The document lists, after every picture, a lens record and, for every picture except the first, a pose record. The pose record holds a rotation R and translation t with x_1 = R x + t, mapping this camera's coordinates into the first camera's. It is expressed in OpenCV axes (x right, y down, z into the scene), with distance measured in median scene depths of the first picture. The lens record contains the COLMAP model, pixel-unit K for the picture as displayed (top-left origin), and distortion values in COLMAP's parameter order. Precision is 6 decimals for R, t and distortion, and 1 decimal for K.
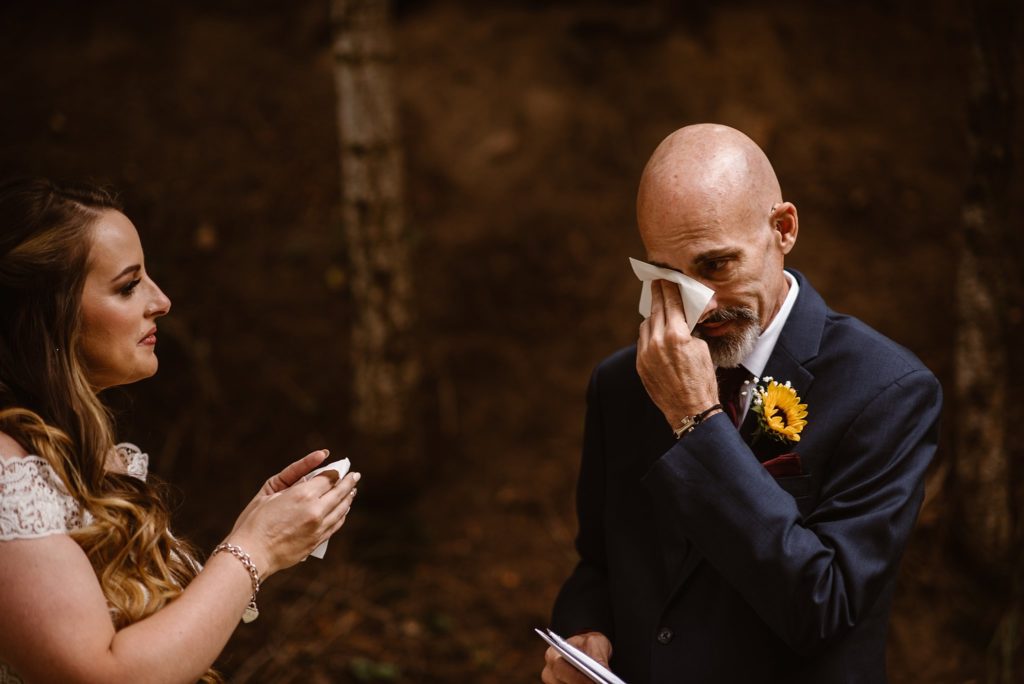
lens RADIAL K [[2511.3, 0, 512.2], [0, 2511.3, 342.4], [0, 0, 1]] dist [0.066258, 0.000000]
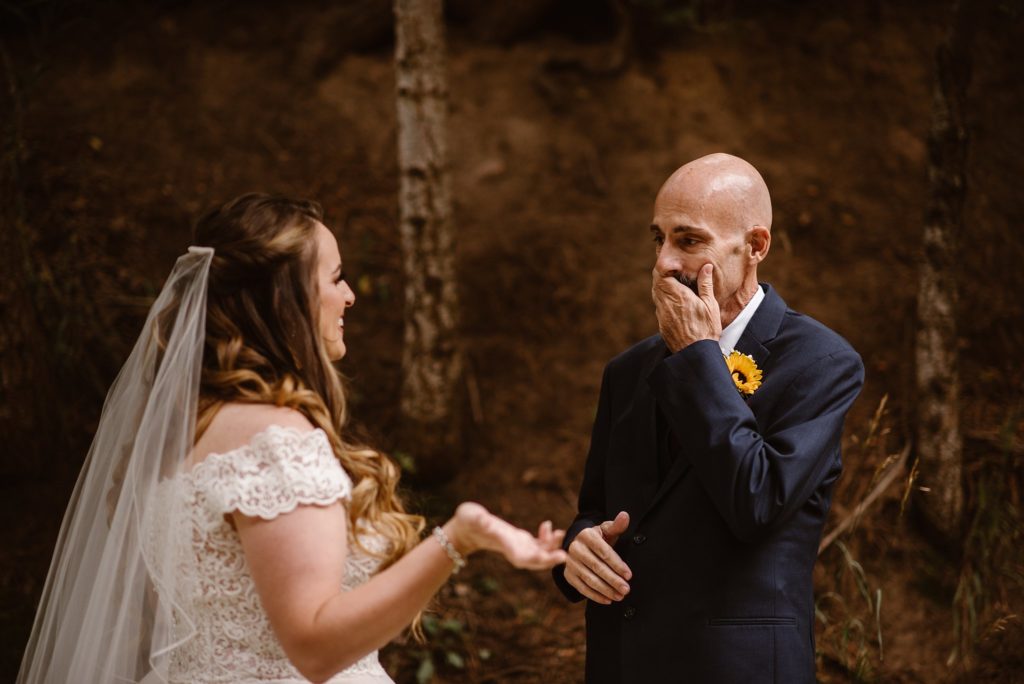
lens RADIAL K [[2511.3, 0, 511.8], [0, 2511.3, 341.4], [0, 0, 1]] dist [0.066258, 0.000000]
pose [[0.992155, 0.002637, 0.124983, -0.158154], [-0.001950, 0.999982, -0.005623, 0.006328], [-0.124996, 0.005335, 0.992143, -0.139551]]
